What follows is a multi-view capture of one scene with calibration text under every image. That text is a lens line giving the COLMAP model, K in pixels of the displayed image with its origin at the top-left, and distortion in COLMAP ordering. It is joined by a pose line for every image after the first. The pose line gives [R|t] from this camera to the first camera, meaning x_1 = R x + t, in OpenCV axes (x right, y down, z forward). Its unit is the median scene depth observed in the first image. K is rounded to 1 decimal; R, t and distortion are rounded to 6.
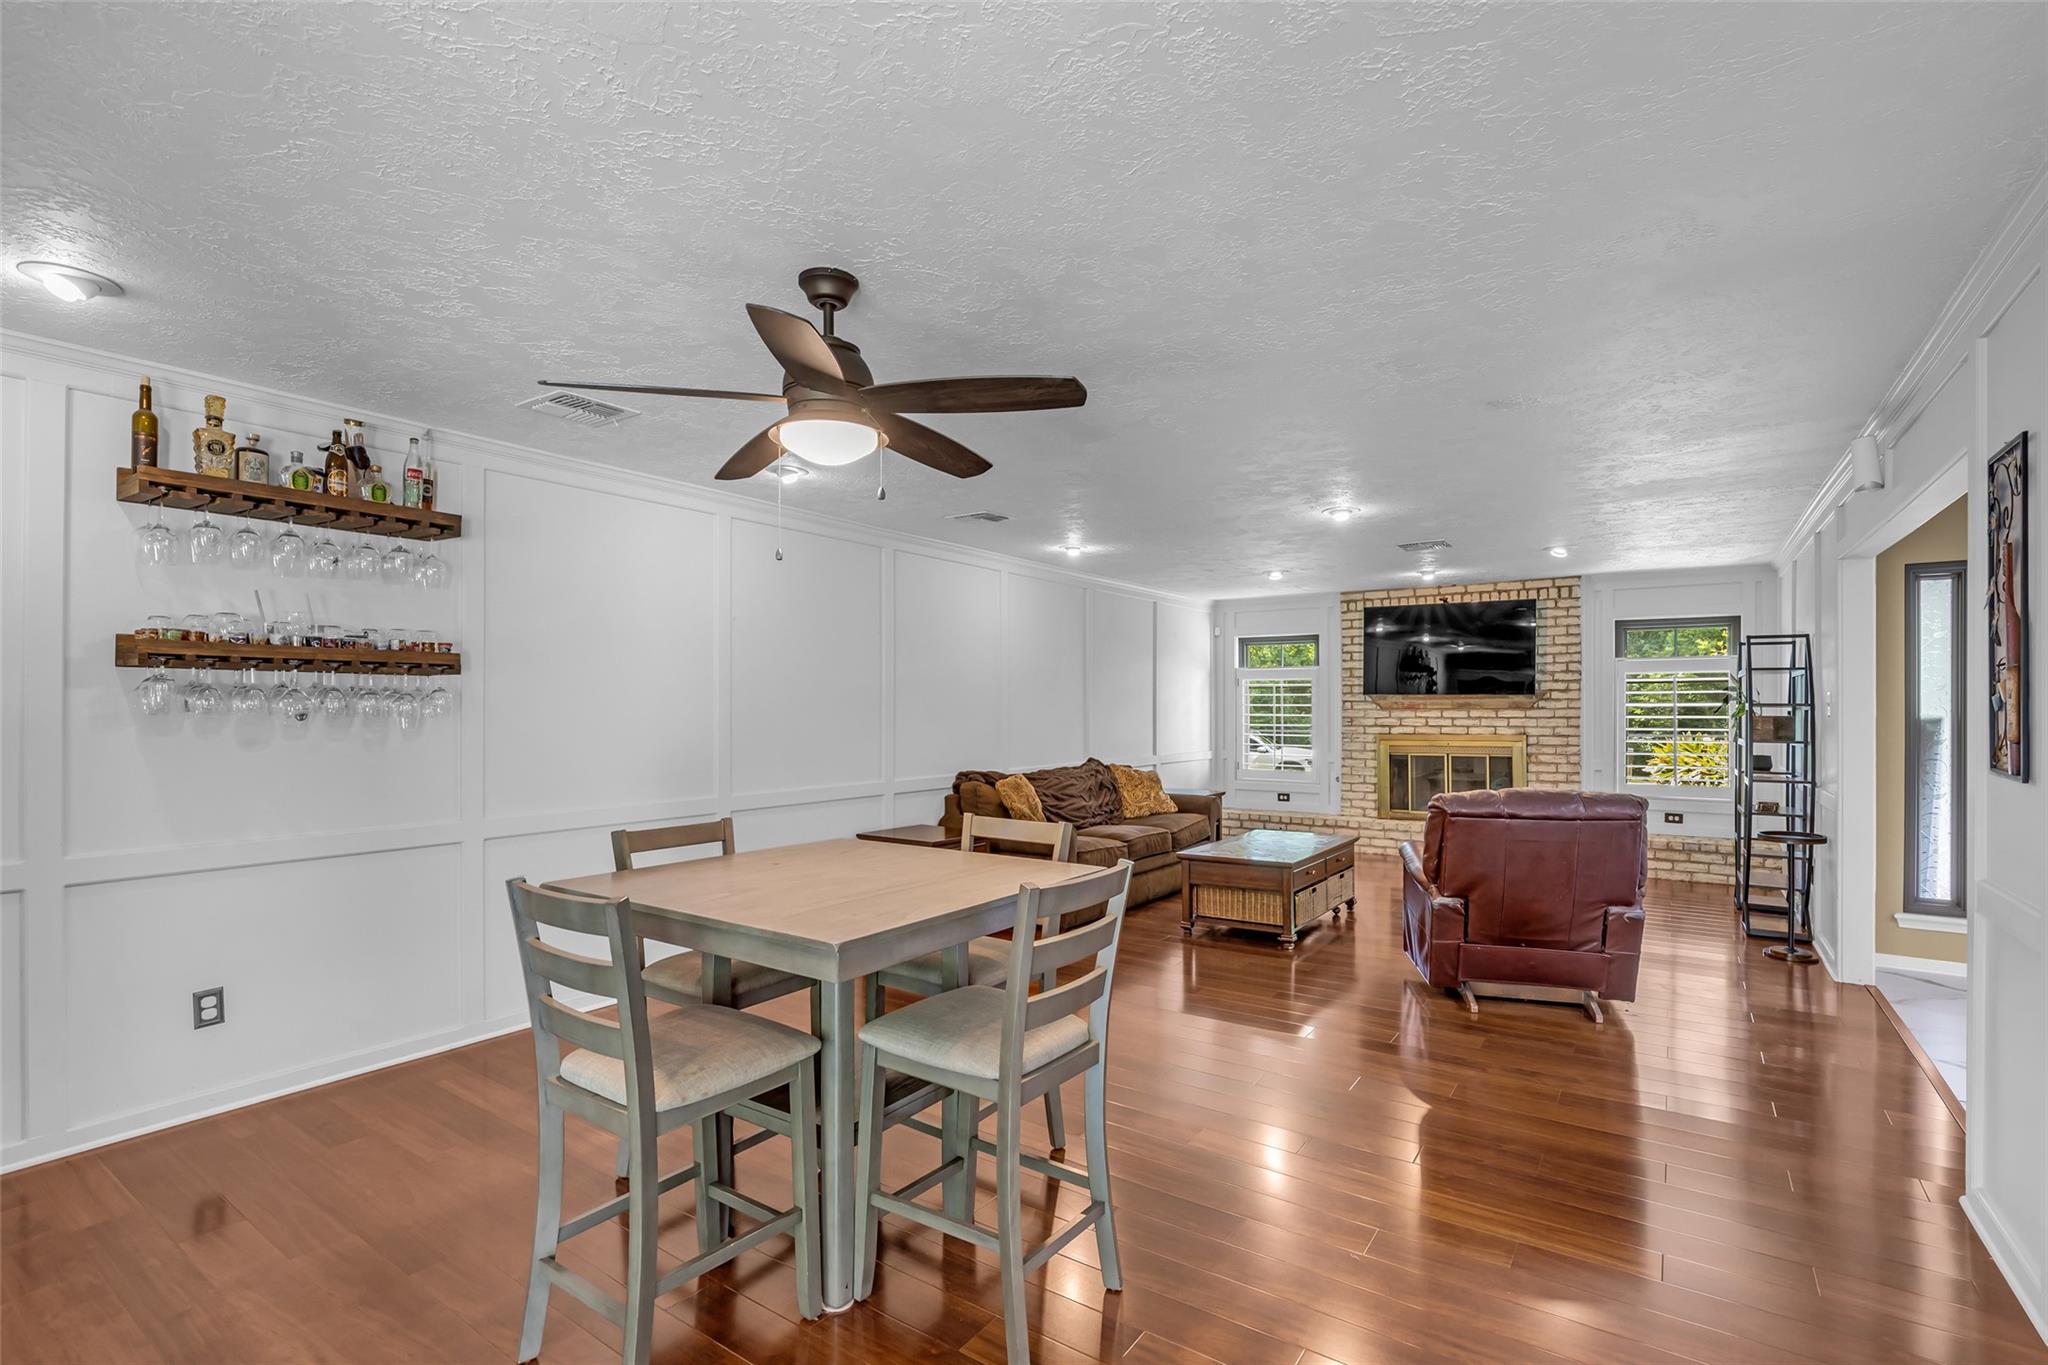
lens RADIAL K [[960.1, 0, 1015.6], [0, 960.1, 698.2], [0, 0, 1]] dist [-0.007293, -0.000172]
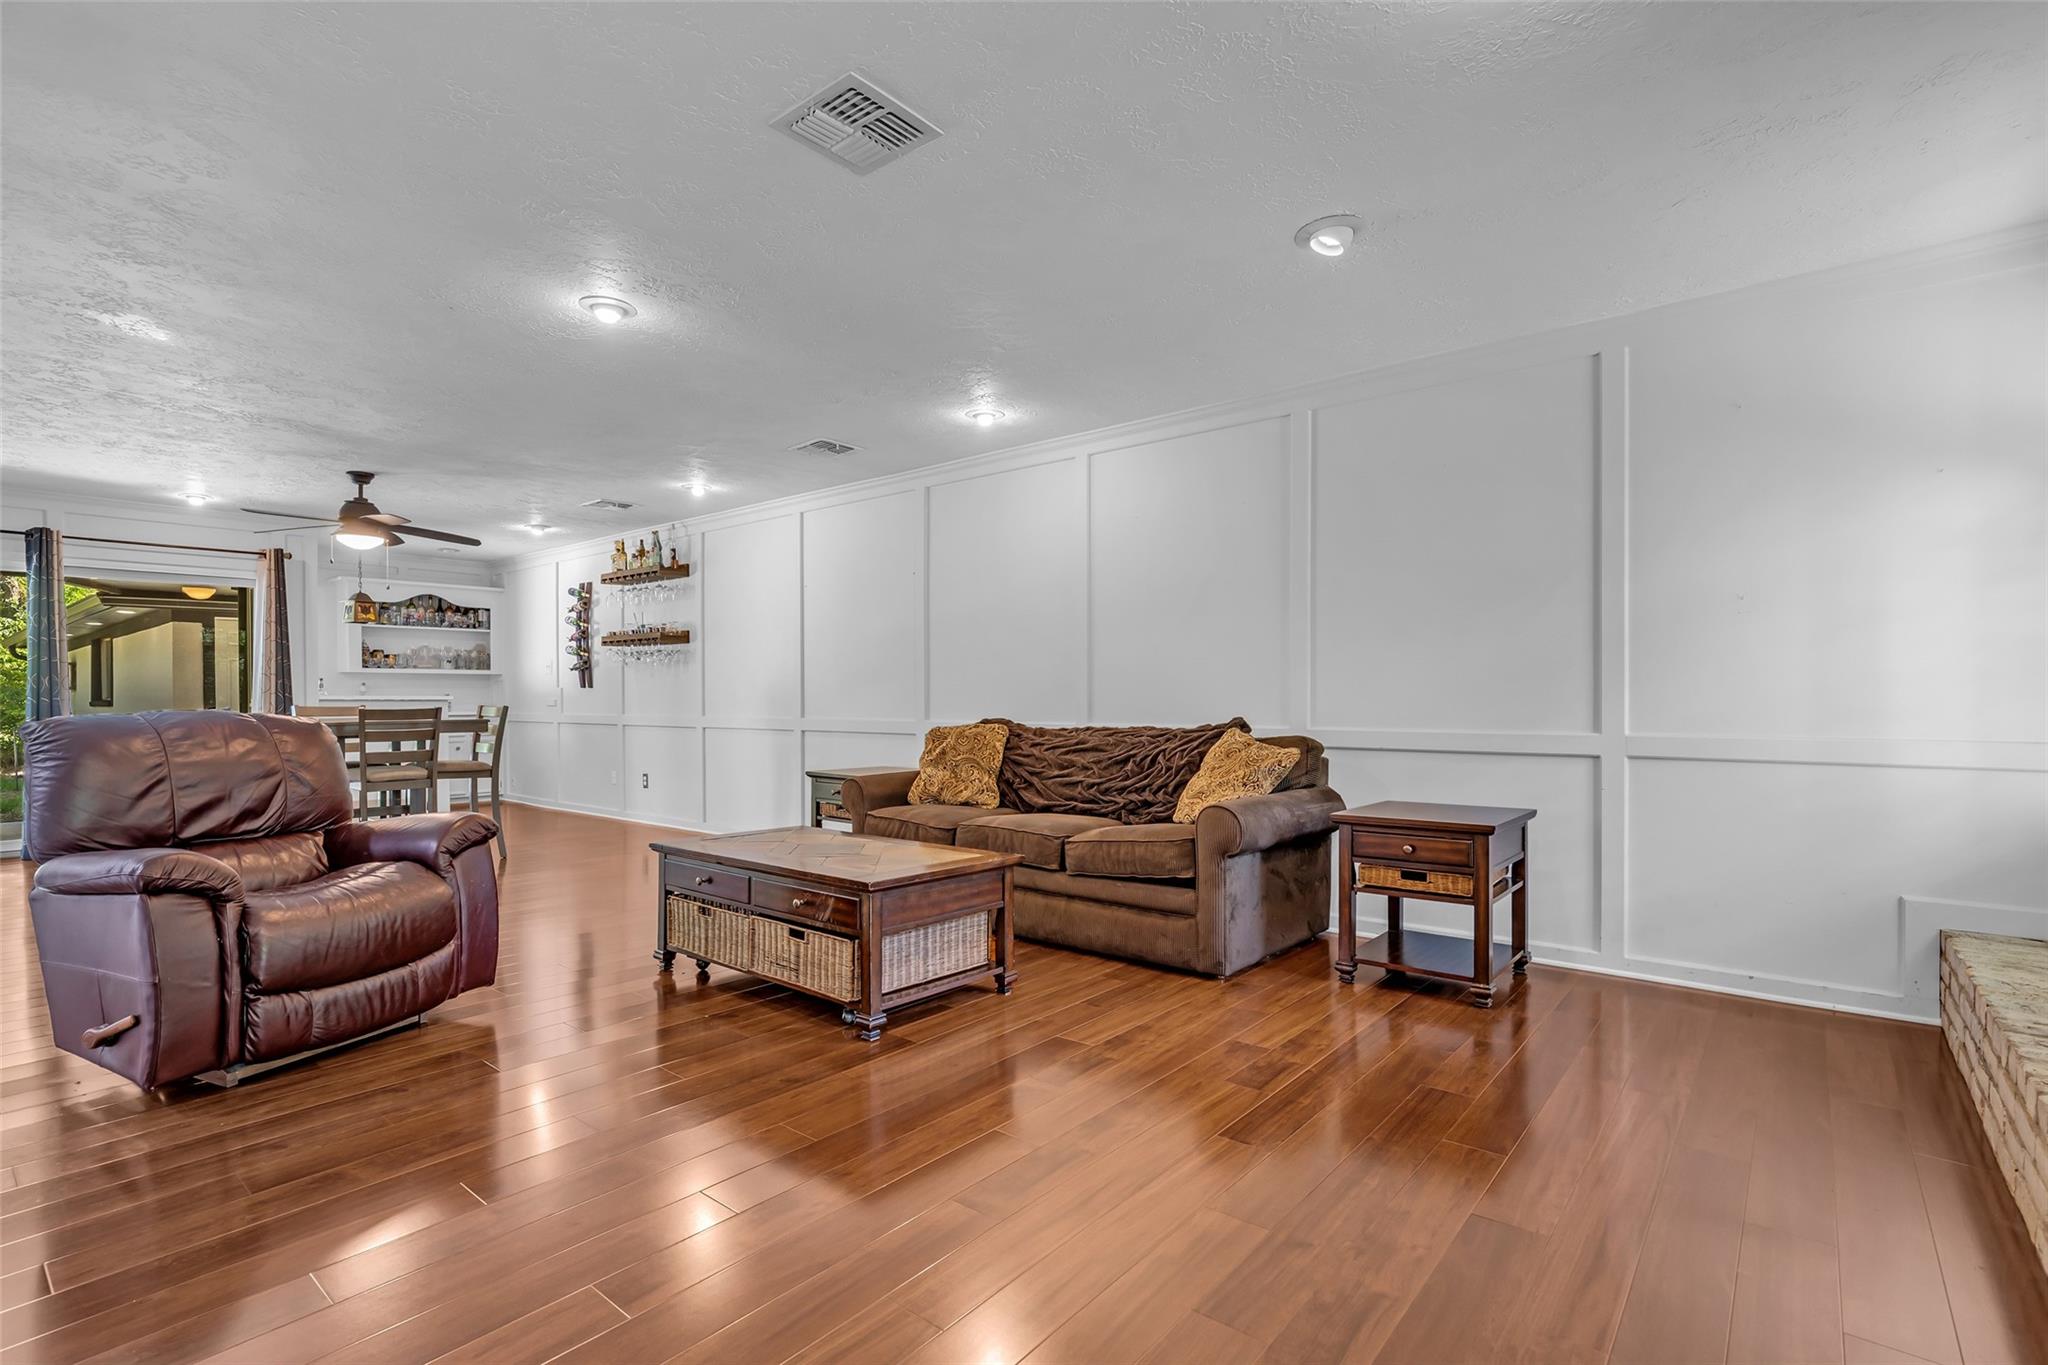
lens RADIAL K [[960.1, 0, 1015.6], [0, 960.1, 698.2], [0, 0, 1]] dist [-0.007293, -0.000172]
pose [[-0.089194, 0.001853, -0.996013, 0.607886], [0.012077, 0.999927, 0.000779, 0.045686], [0.995941, -0.011959, -0.089210, 0.854671]]
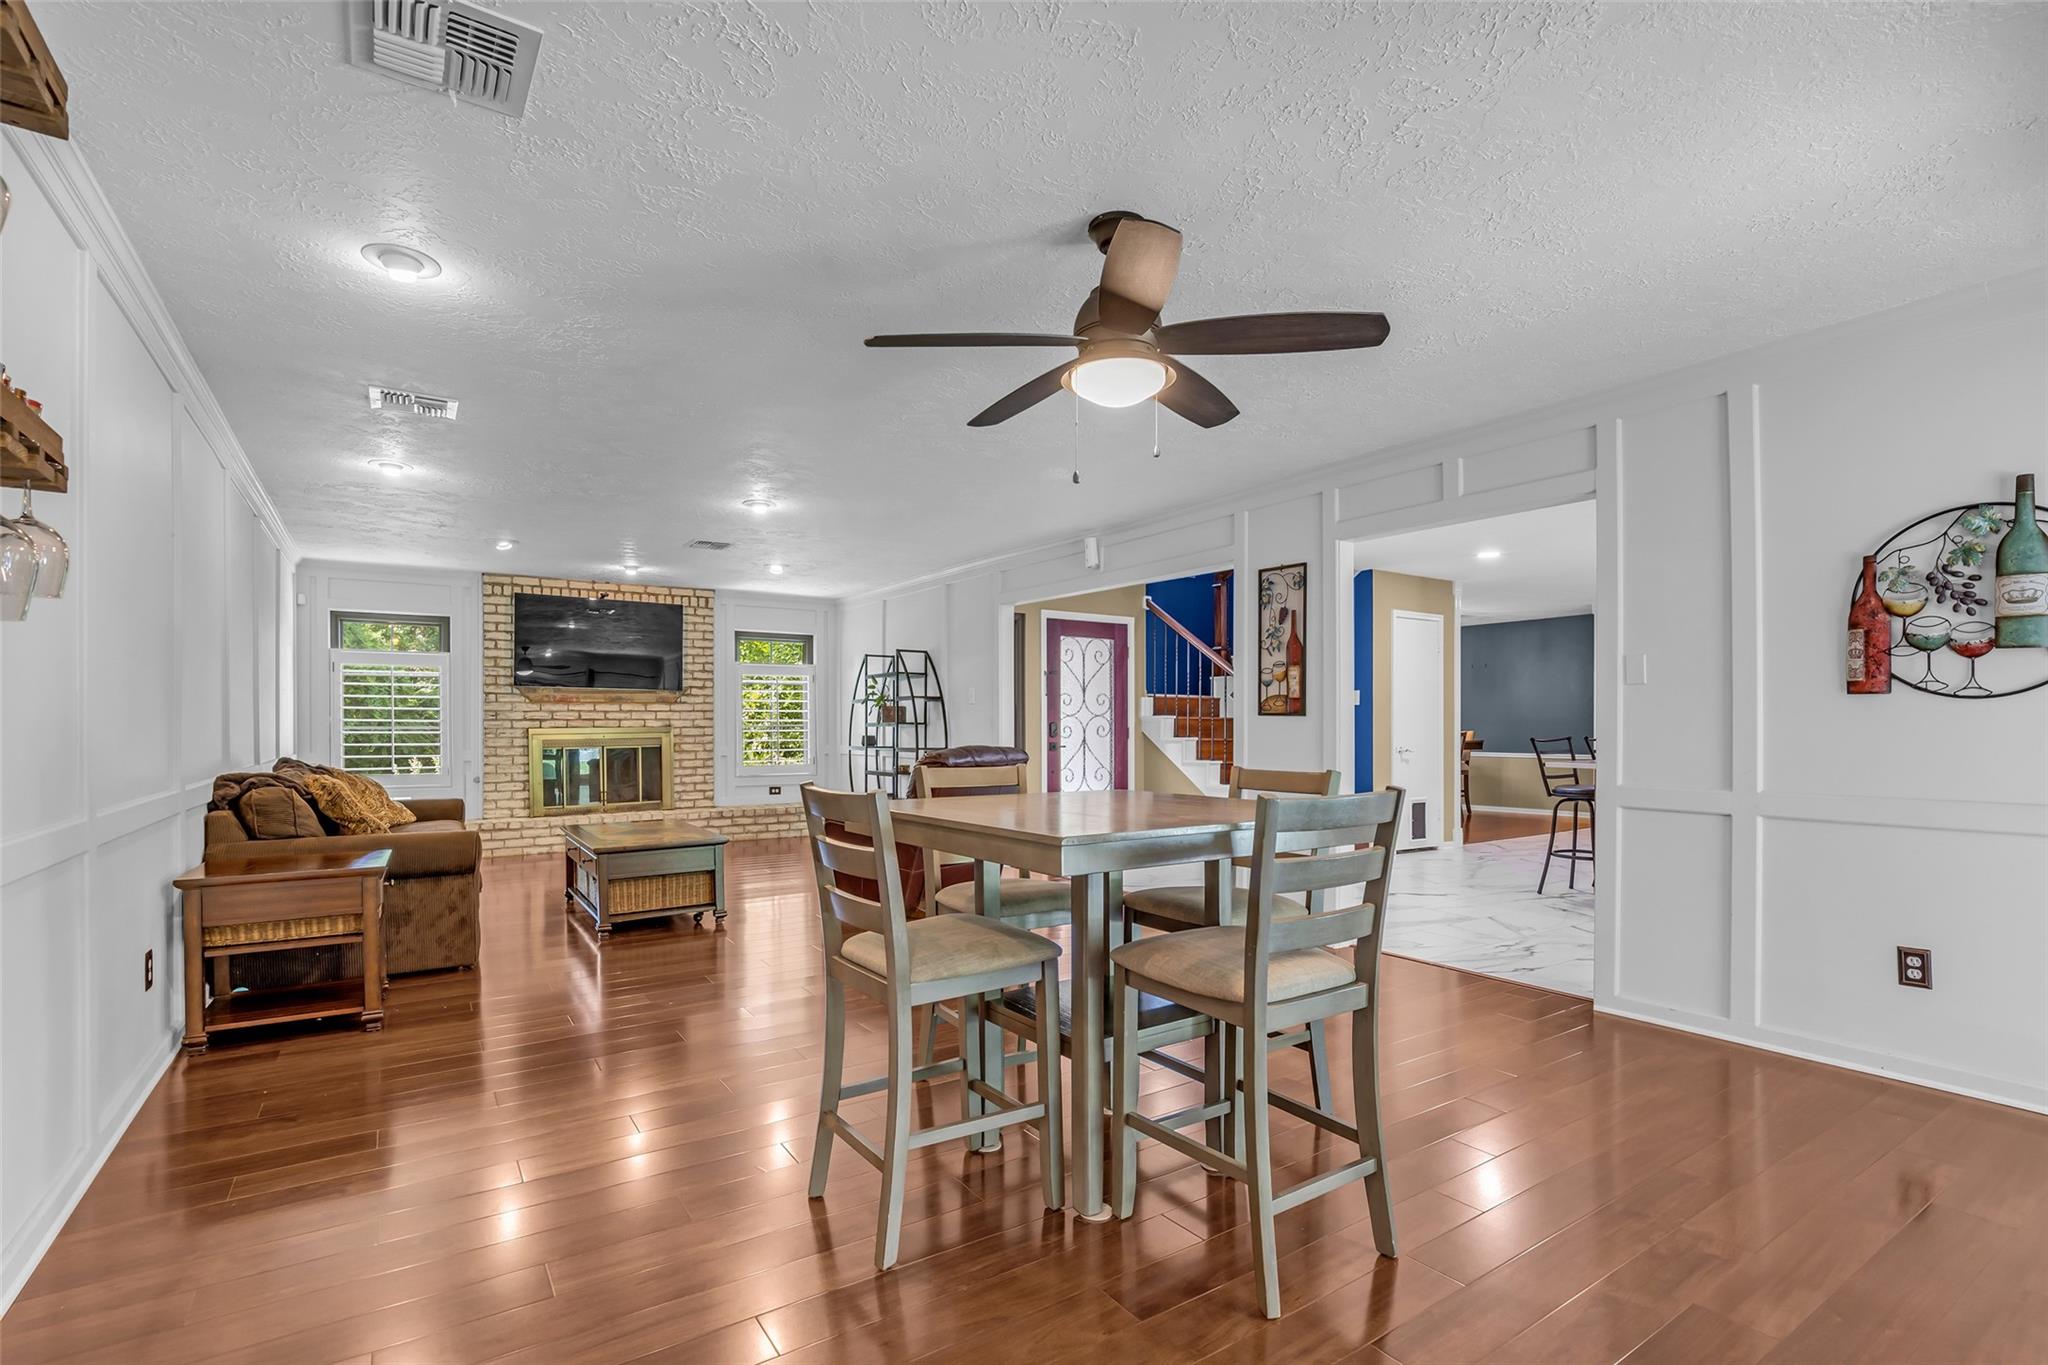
lens RADIAL K [[947.2, 0, 1013.9], [0, 947.2, 732.4], [0, 0, 1]] dist [-0.012631, -0.000346]
pose [[0.366046, -0.008759, 0.930555, -0.340169], [-0.006569, 0.999906, 0.011995, 0.029163], [-0.930574, -0.010503, 0.365954, 0.230863]]
